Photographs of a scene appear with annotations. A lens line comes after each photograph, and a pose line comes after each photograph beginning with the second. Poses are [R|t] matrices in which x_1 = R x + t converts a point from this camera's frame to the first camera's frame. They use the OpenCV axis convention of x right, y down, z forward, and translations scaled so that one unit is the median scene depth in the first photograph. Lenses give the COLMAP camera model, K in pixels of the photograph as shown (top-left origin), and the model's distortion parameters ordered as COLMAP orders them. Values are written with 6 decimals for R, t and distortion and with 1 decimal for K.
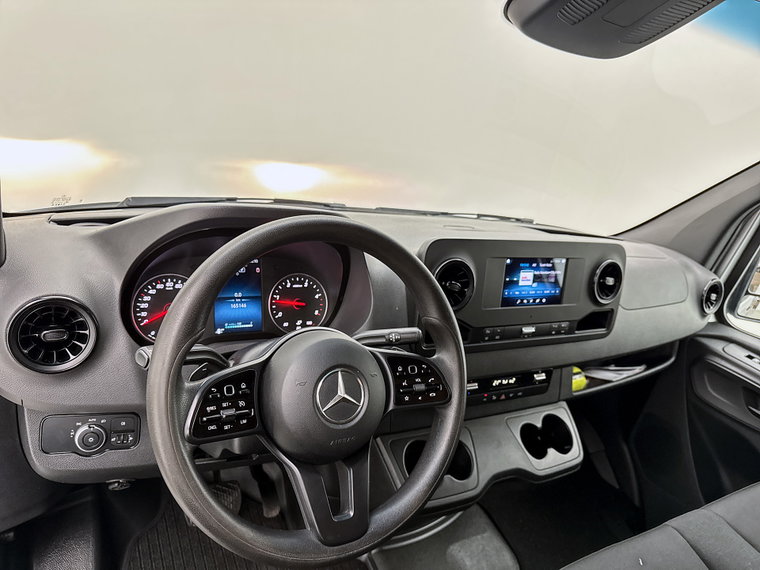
lens RADIAL K [[591.4, 0, 373.0], [0, 591.4, 286.0], [0, 0, 1]] dist [-0.004348, -0.000810]
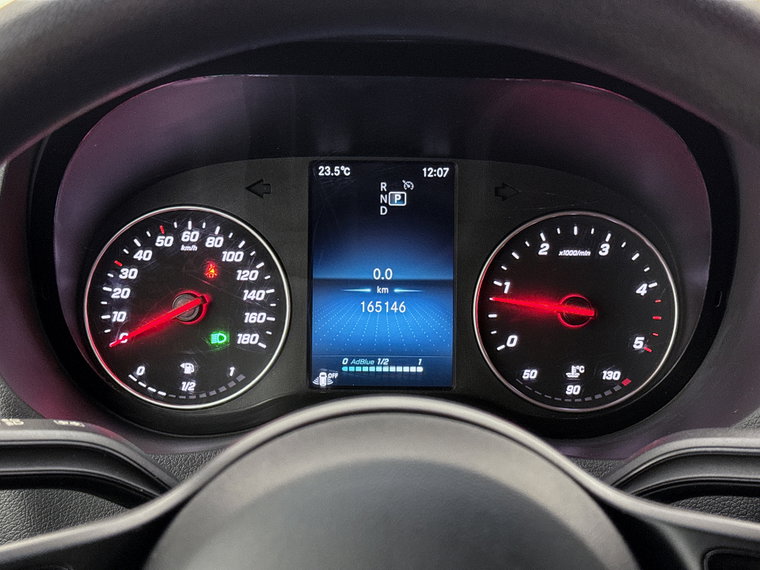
lens RADIAL K [[1133.4, 0, 377.4], [0, 1133.4, 283.9], [0, 0, 1]] dist [0.030389, 0.000000]
pose [[0.839573, 0.033885, -0.542189, 0.111945], [-0.033860, 0.999376, 0.010026, 0.014256], [0.542191, 0.009941, 0.840197, 0.466616]]
